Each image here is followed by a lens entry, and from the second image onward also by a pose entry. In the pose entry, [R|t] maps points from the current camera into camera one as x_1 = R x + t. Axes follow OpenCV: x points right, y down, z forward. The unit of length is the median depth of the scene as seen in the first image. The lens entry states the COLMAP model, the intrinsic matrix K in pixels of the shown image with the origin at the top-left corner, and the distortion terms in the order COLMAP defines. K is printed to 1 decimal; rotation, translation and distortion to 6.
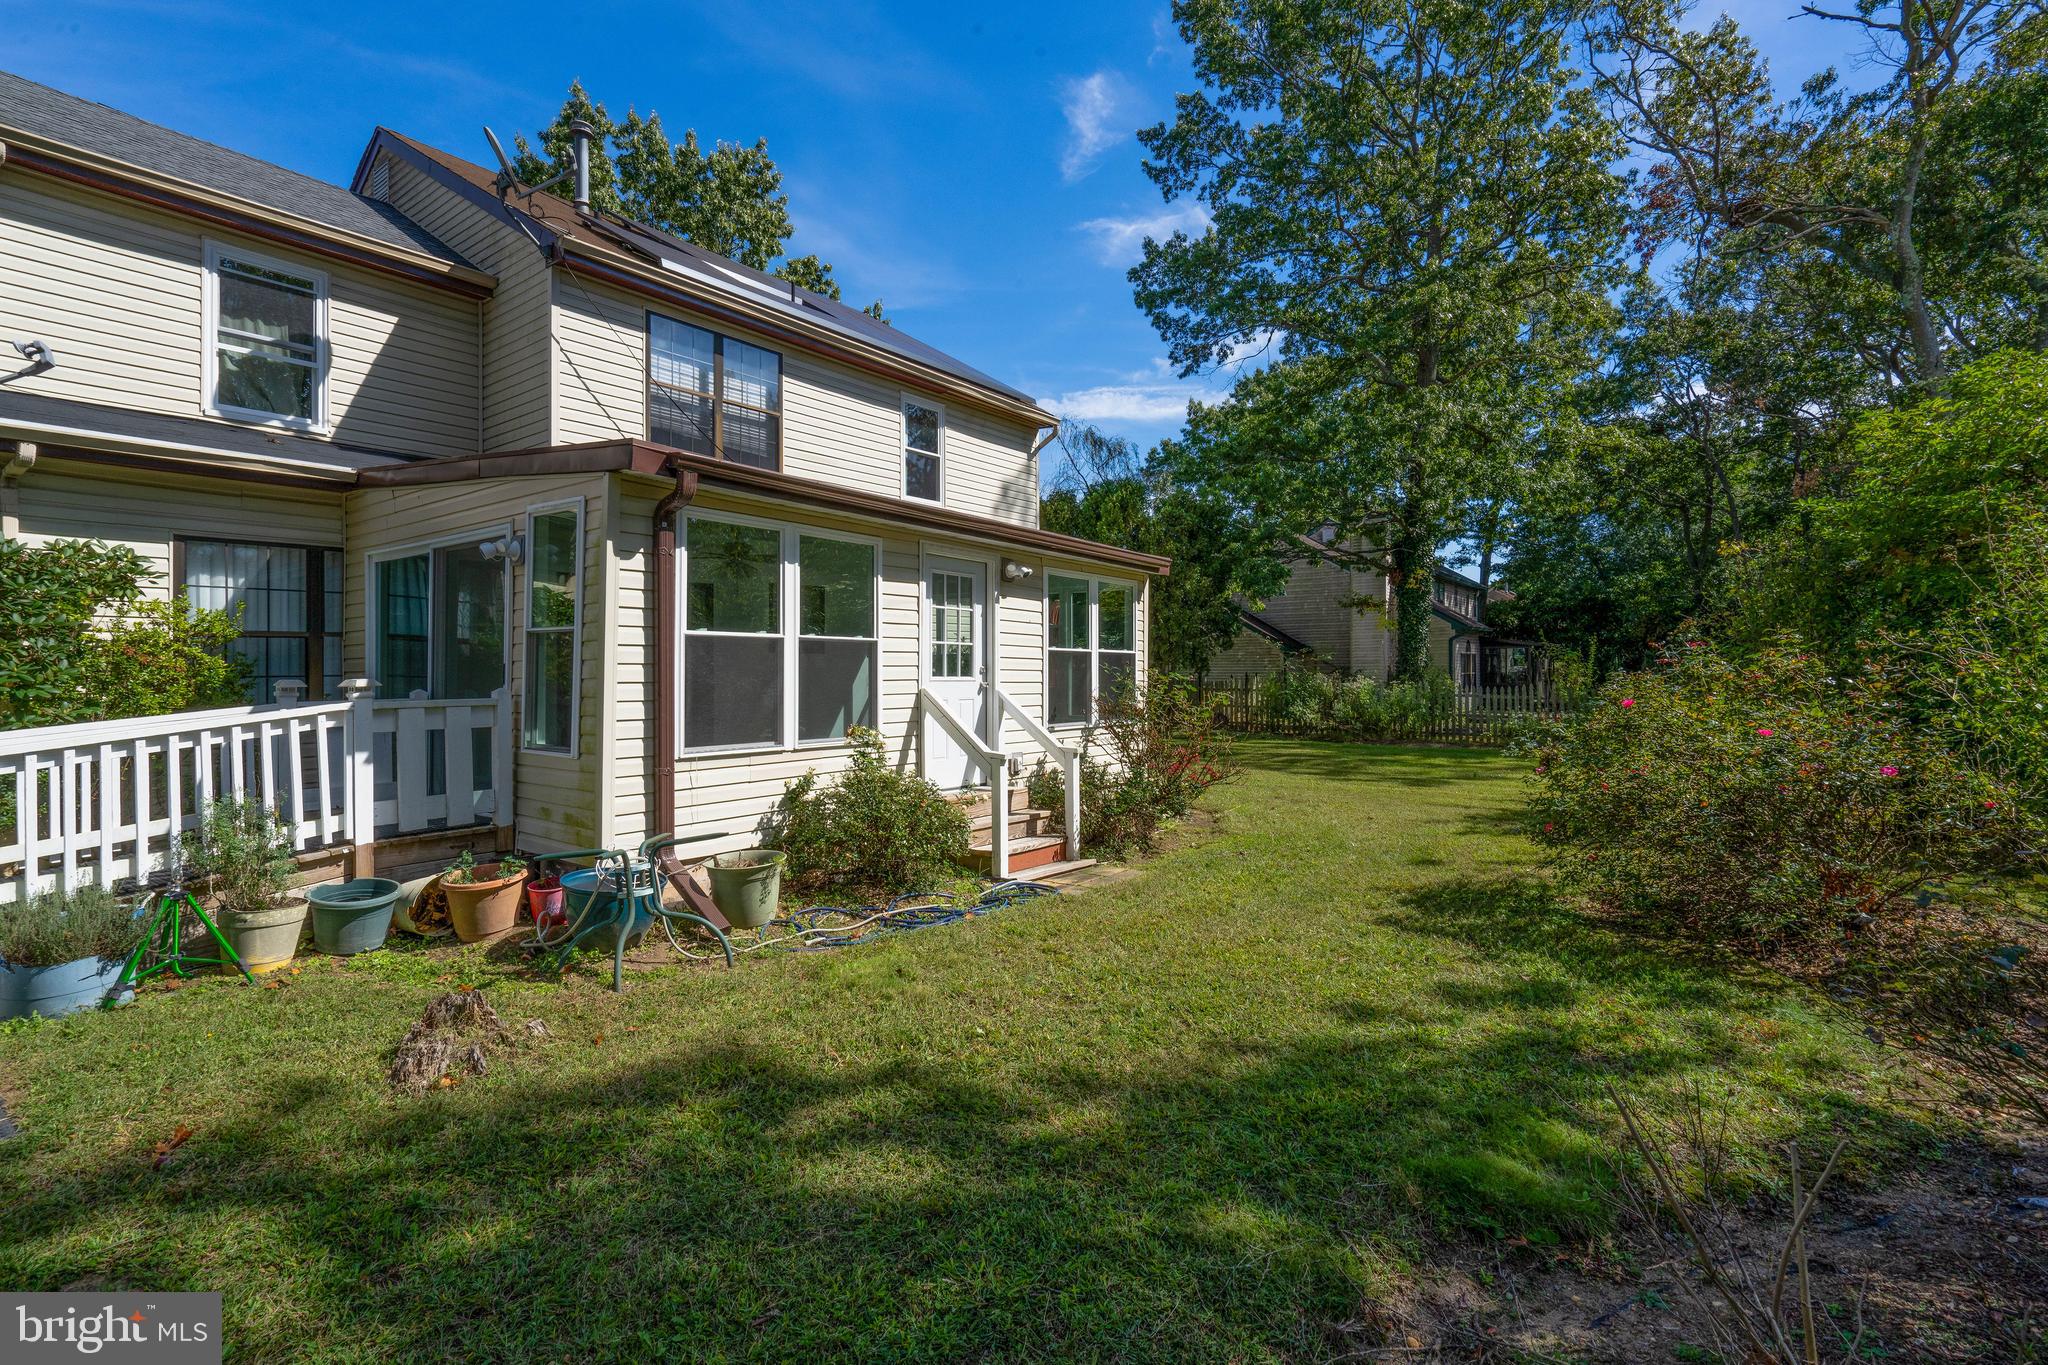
lens RADIAL K [[935.0, 0, 1021.4], [0, 935.0, 676.5], [0, 0, 1]] dist [0.001861, 0.000176]
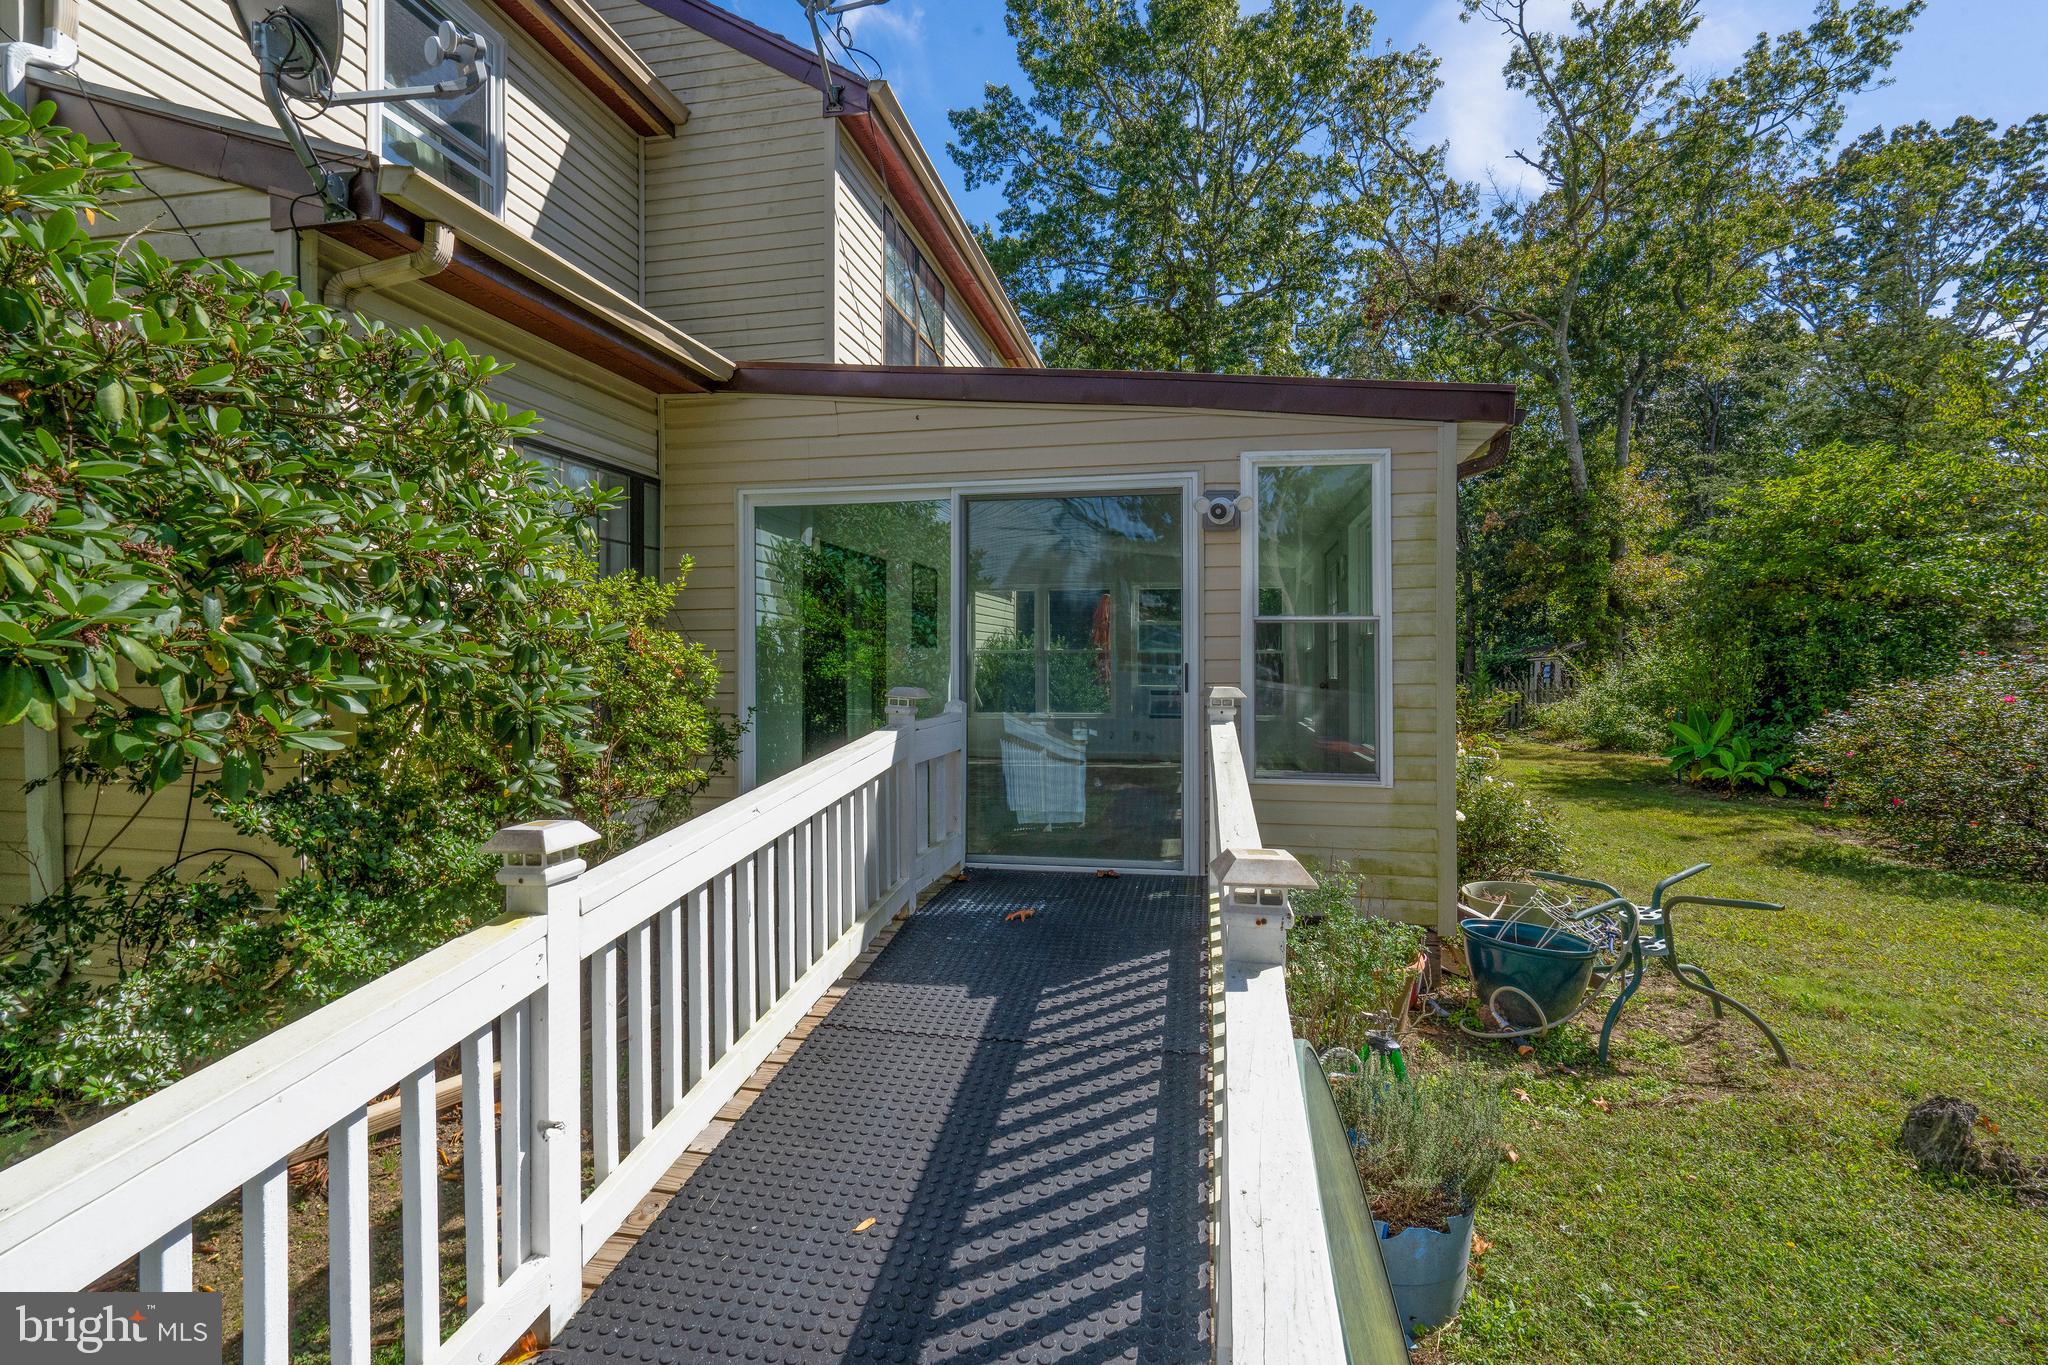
lens RADIAL K [[935.0, 0, 1023.9], [0, 935.0, 681.1], [0, 0, 1]] dist [0.001861, 0.000176]
pose [[0.903216, -0.003891, 0.429169, -0.228227], [0.000190, 0.999962, 0.008664, -0.000958], [-0.429186, -0.007744, 0.903183, 0.090079]]
